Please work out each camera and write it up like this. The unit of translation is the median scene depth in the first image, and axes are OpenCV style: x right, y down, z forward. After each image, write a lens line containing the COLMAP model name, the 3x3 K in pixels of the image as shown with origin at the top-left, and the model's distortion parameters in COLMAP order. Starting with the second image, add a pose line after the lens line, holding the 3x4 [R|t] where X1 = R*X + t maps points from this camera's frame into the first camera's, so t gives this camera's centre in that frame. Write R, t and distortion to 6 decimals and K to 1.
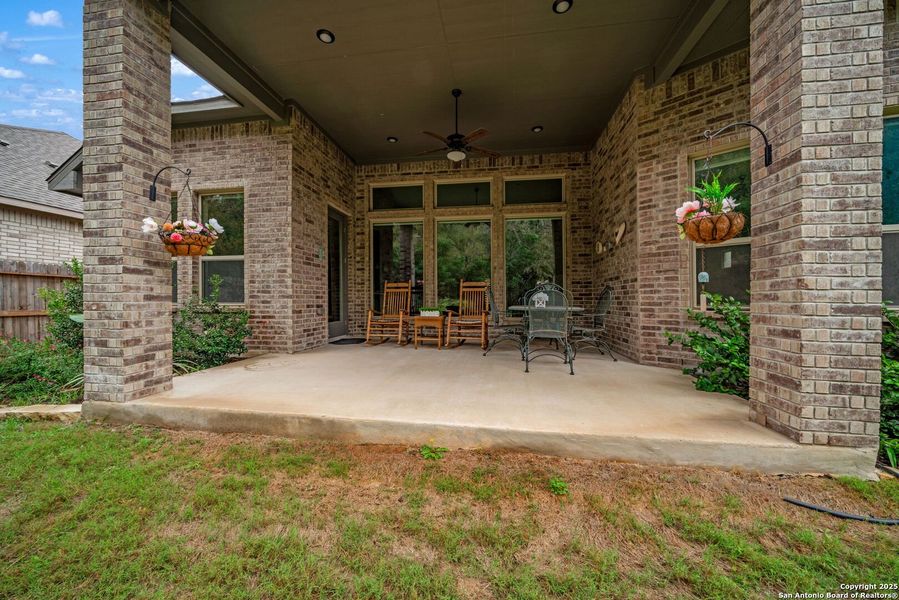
lens RADIAL K [[320.3, 0, 417.1], [0, 320.3, 299.6], [0, 0, 1]] dist [-0.001795, -0.000123]
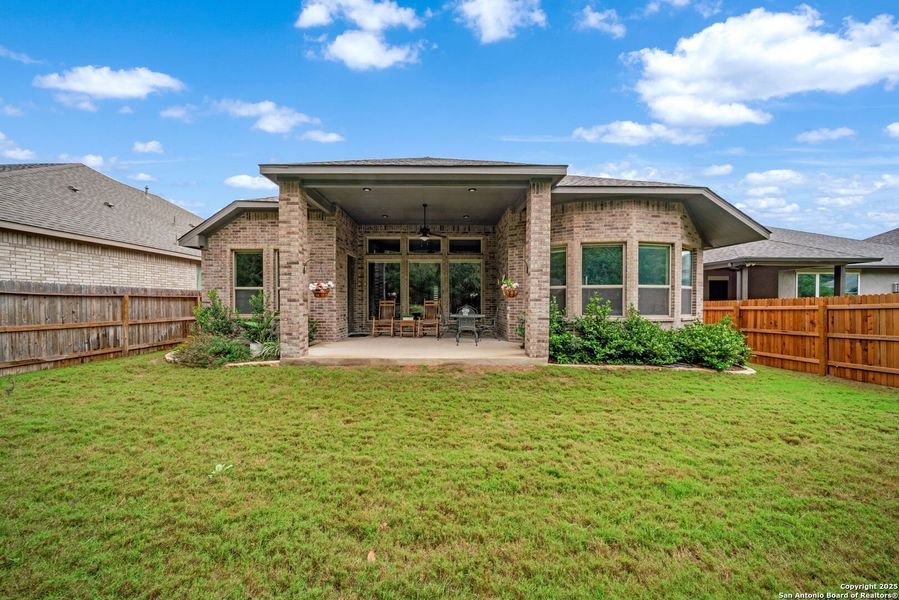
lens RADIAL K [[311.9, 0, 447.7], [0, 311.9, 304.4], [0, 0, 1]] dist [-0.000525, -0.000093]
pose [[0.966669, 0.002171, 0.256019, -0.230822], [-0.005154, 0.999926, 0.010978, -0.067723], [-0.255977, -0.011931, 0.966609, -0.890113]]
